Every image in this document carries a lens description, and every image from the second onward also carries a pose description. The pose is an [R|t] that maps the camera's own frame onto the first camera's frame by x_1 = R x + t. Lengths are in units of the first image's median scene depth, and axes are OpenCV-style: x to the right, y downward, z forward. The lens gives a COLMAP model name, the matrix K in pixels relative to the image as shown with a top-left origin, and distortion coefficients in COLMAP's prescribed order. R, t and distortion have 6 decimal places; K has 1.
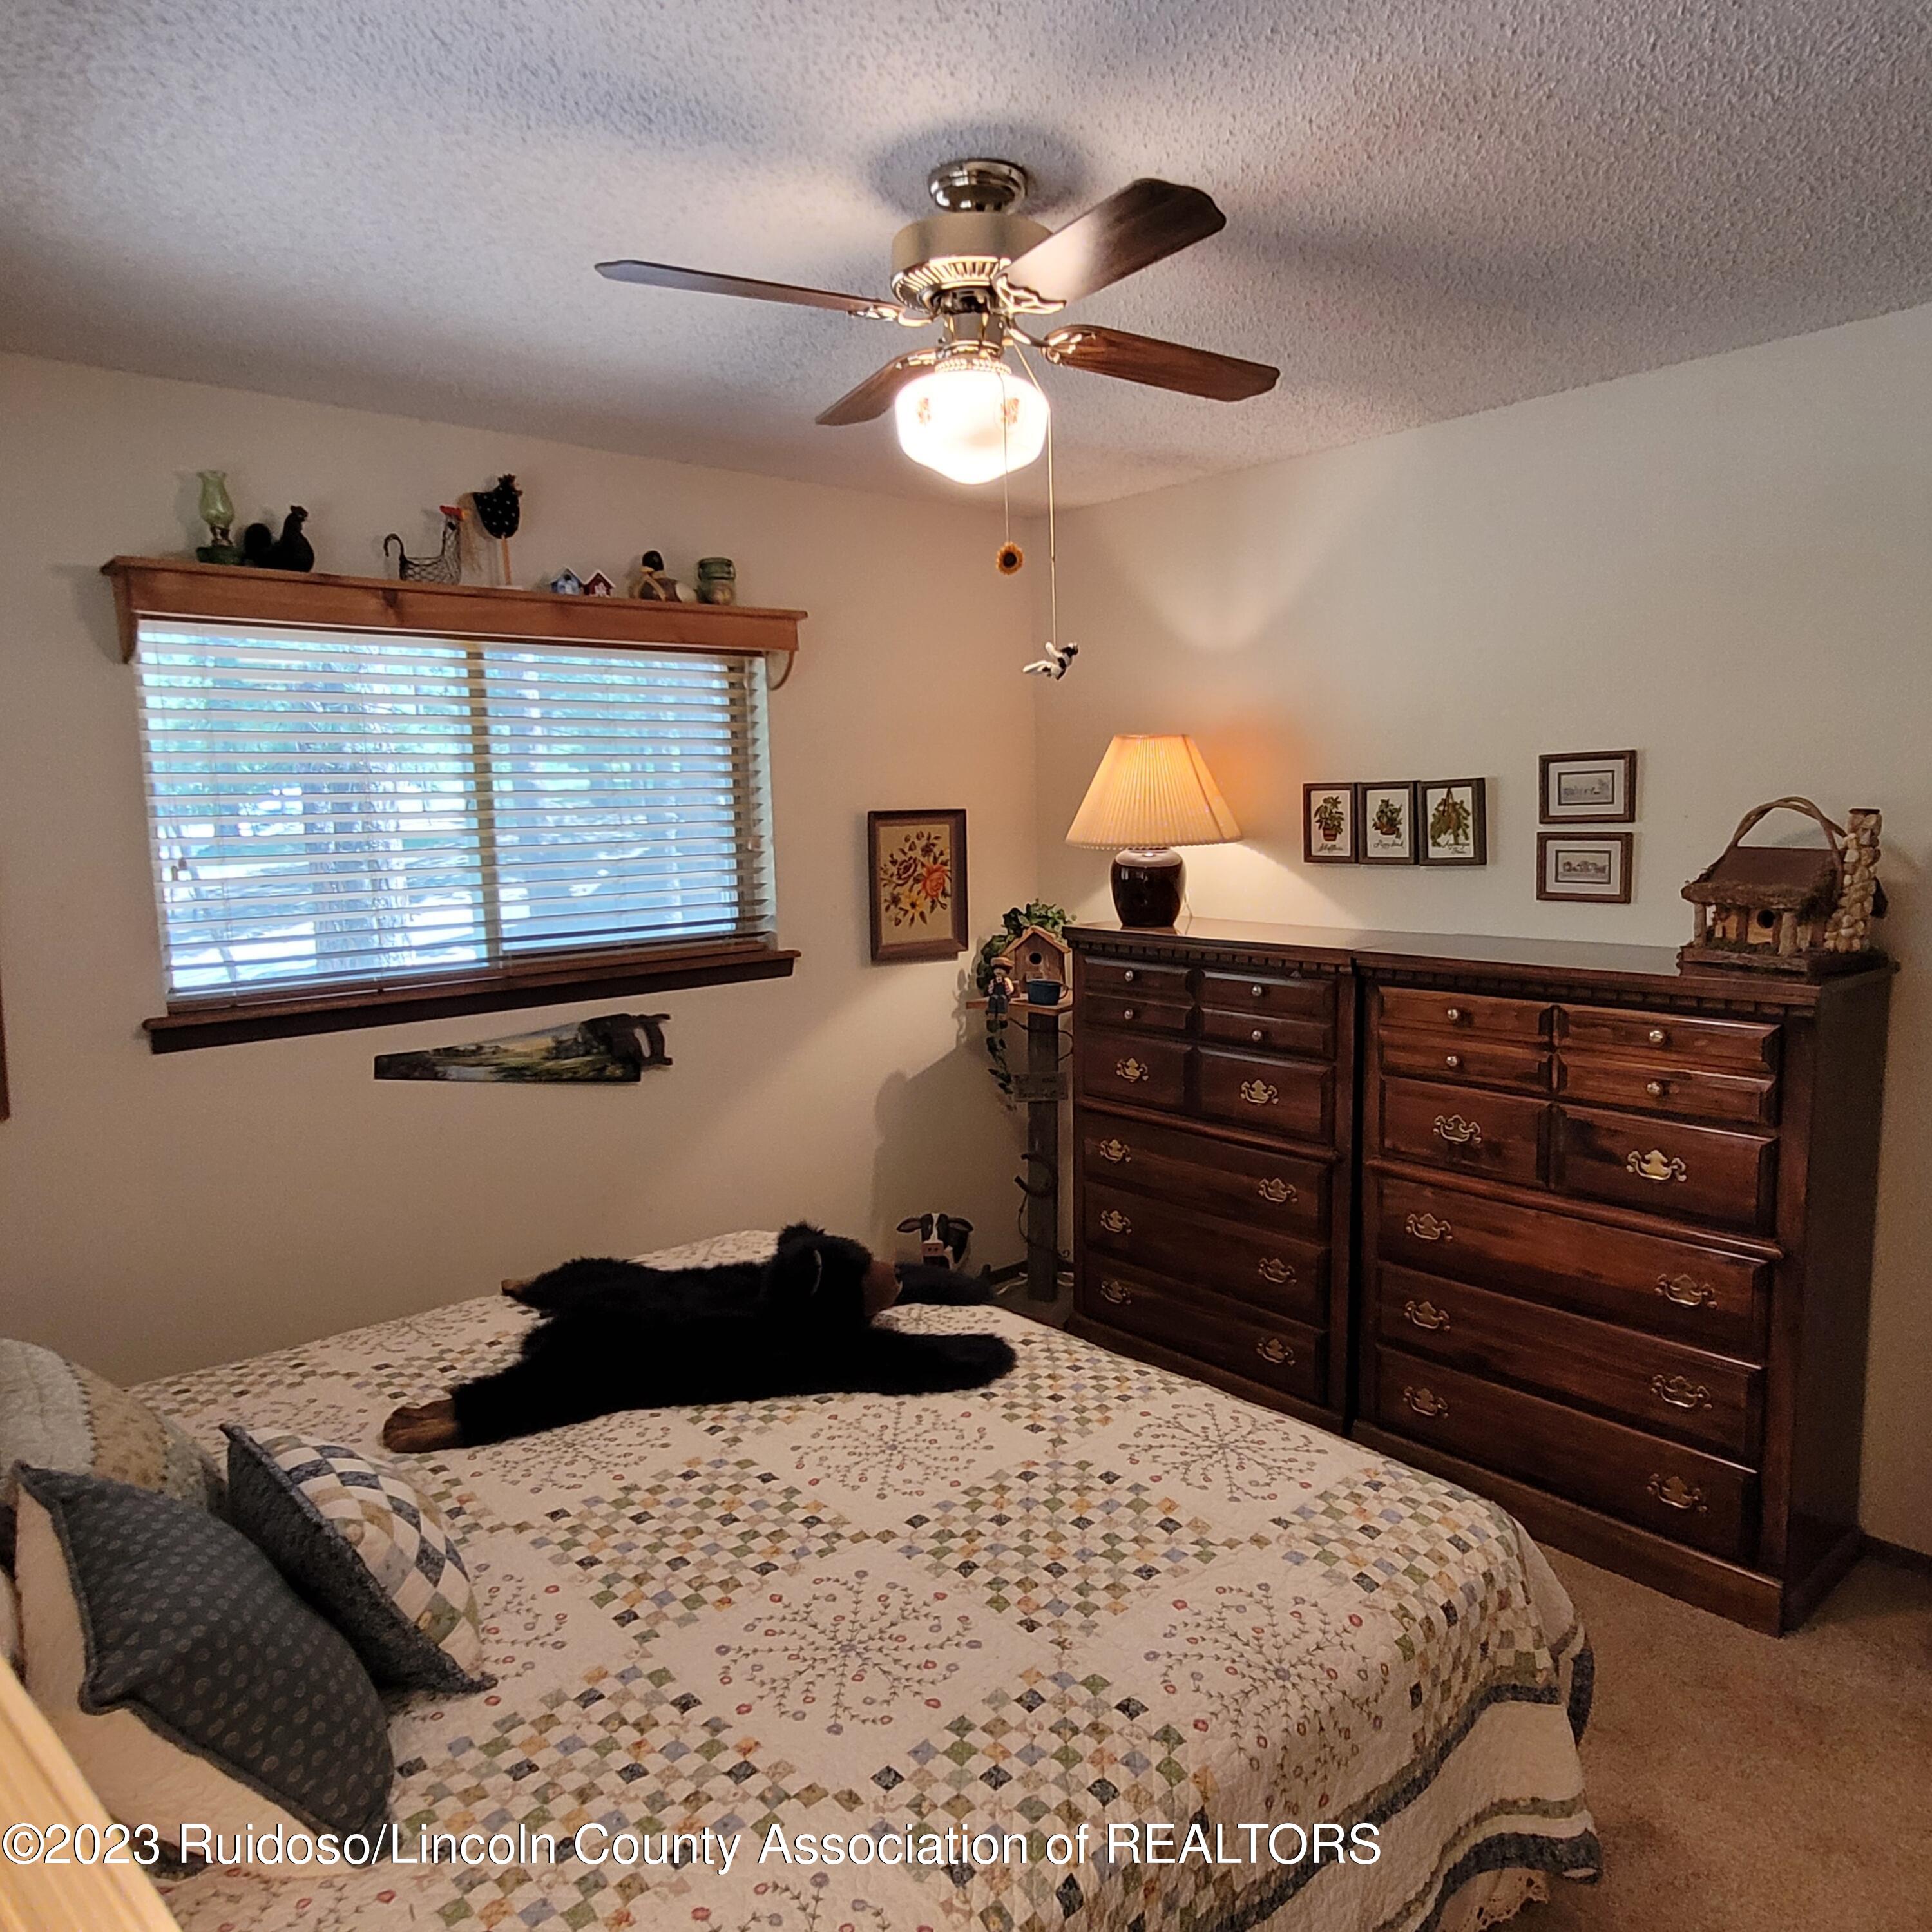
lens RADIAL K [[1359.4, 0, 956.7], [0, 1359.4, 971.8], [0, 0, 1]] dist [0.001403, 0.006014]
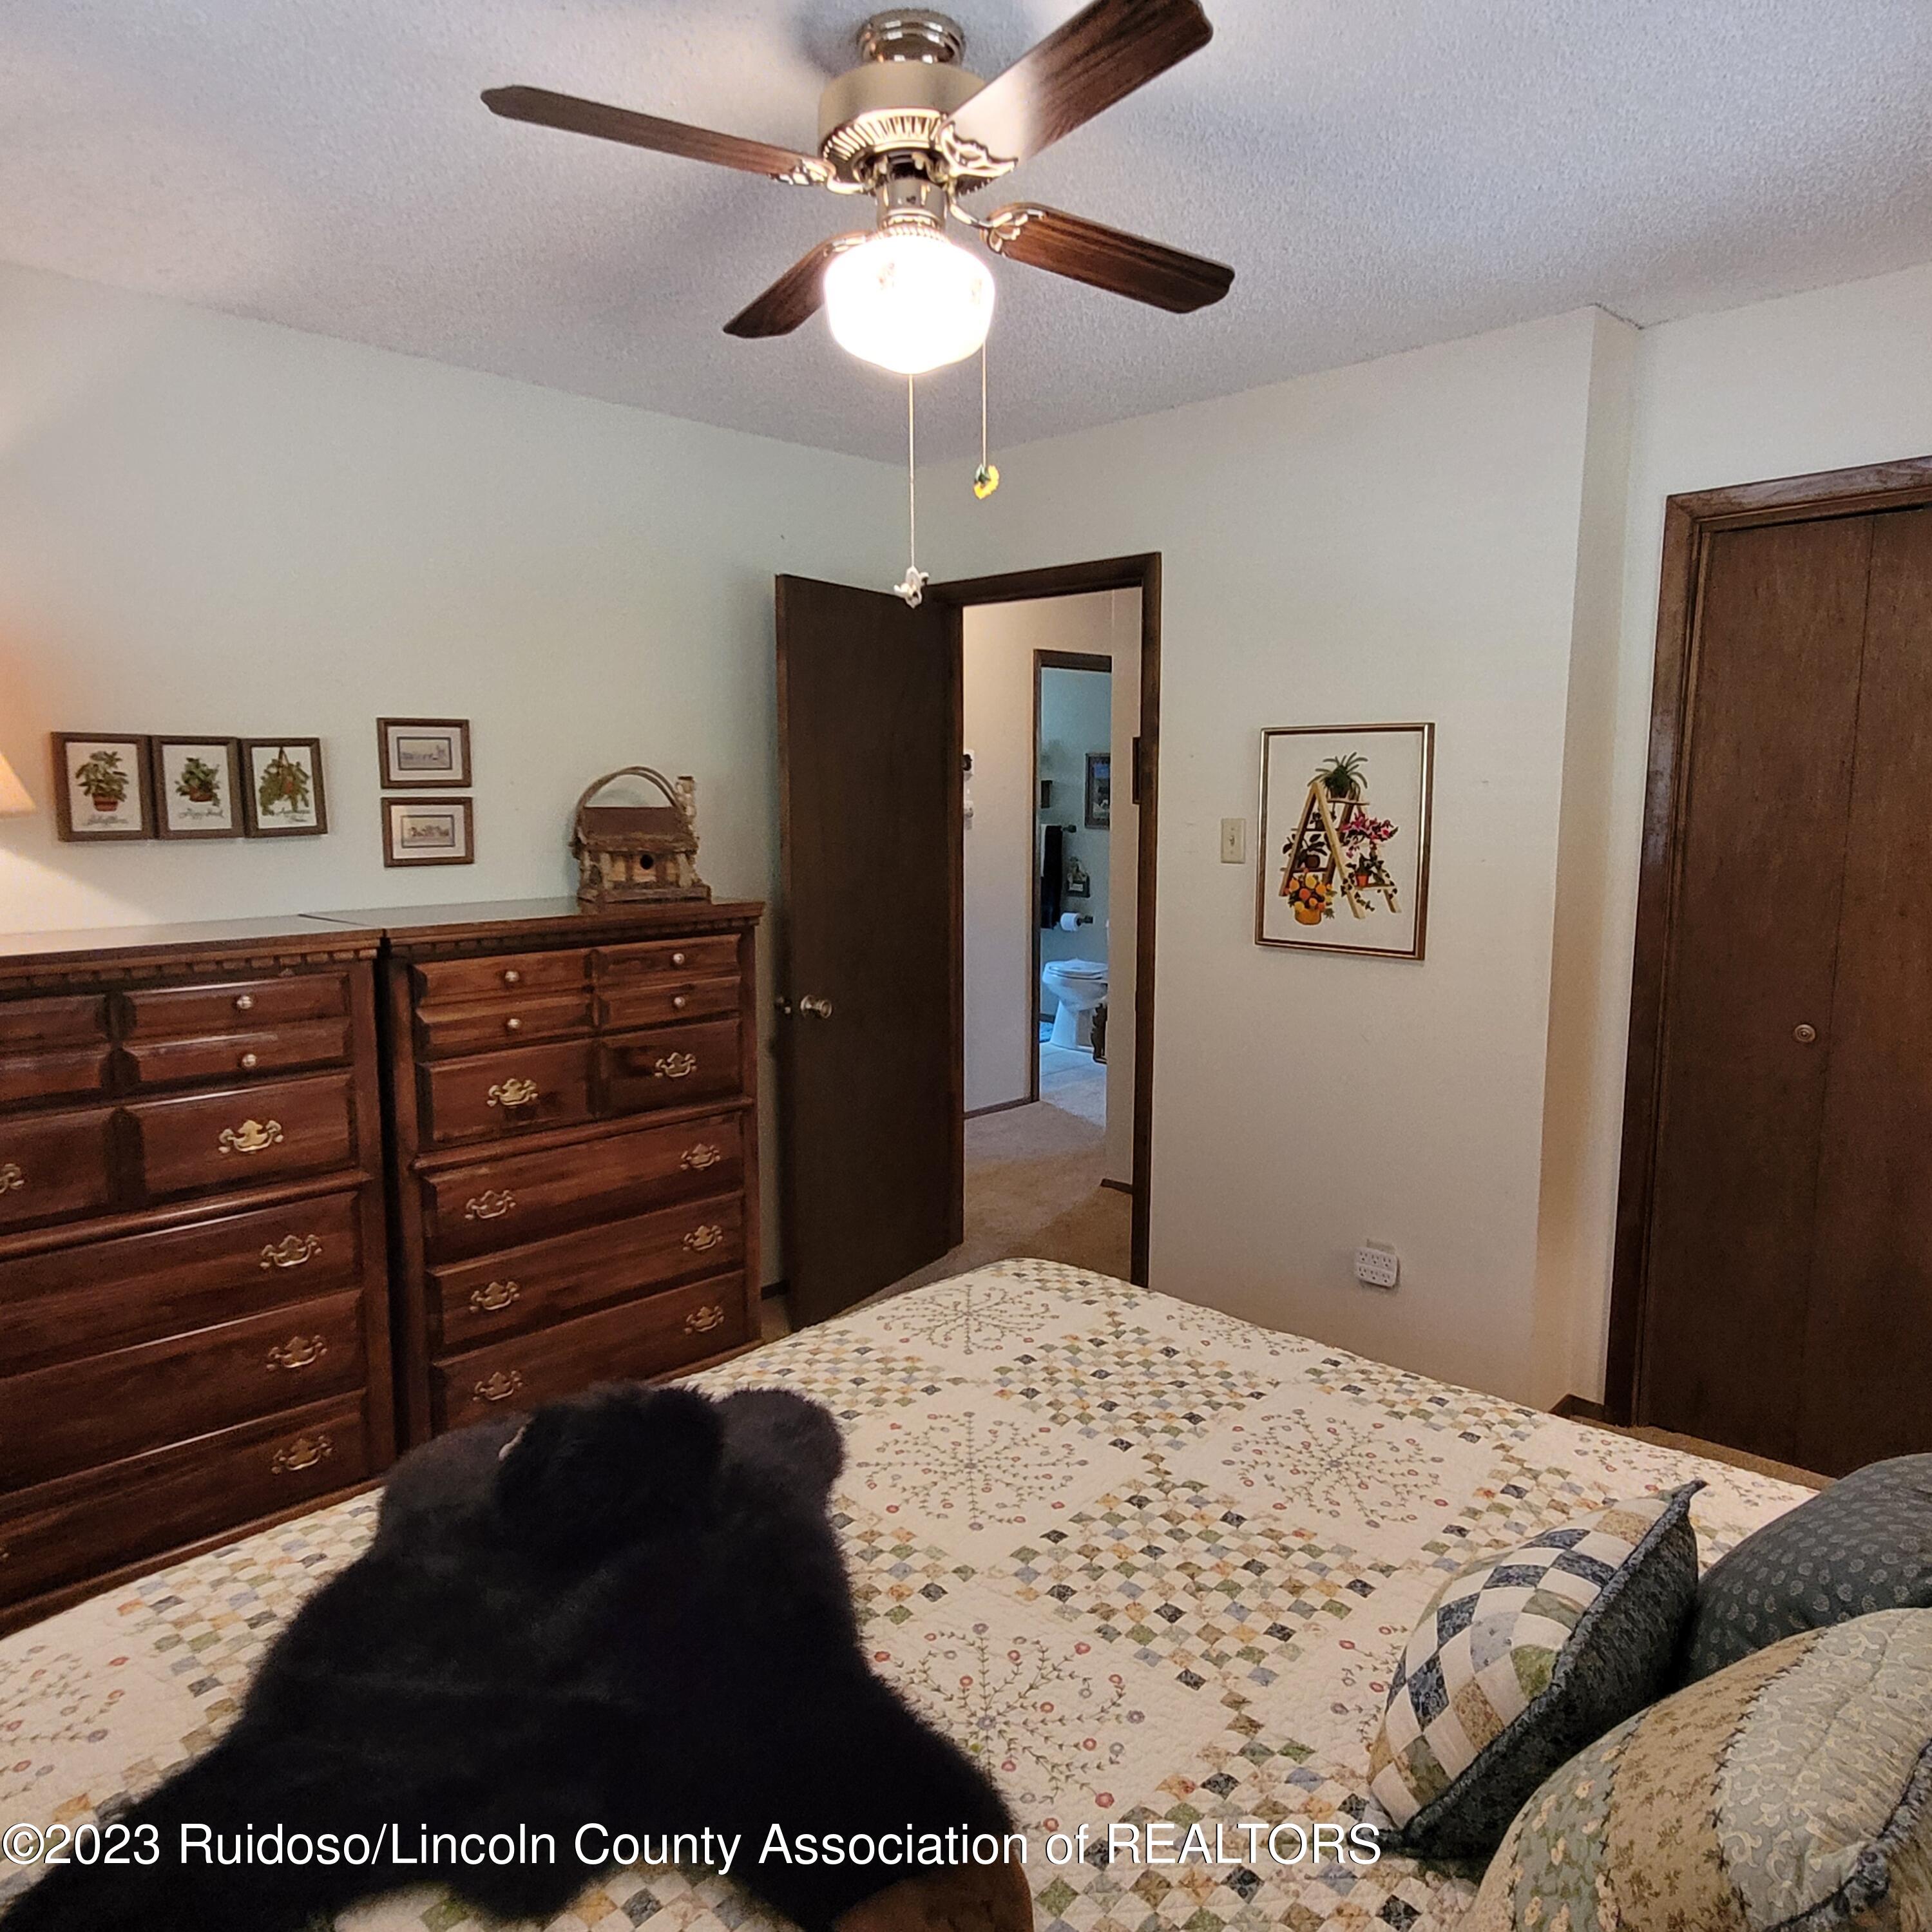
lens RADIAL K [[1359.4, 0, 956.7], [0, 1359.4, 971.8], [0, 0, 1]] dist [0.001403, 0.006014]
pose [[-0.084051, -0.112500, 0.990090, -0.585889], [0.126026, 0.984428, 0.122555, -0.047970], [-0.988460, 0.135078, -0.068564, 0.684761]]
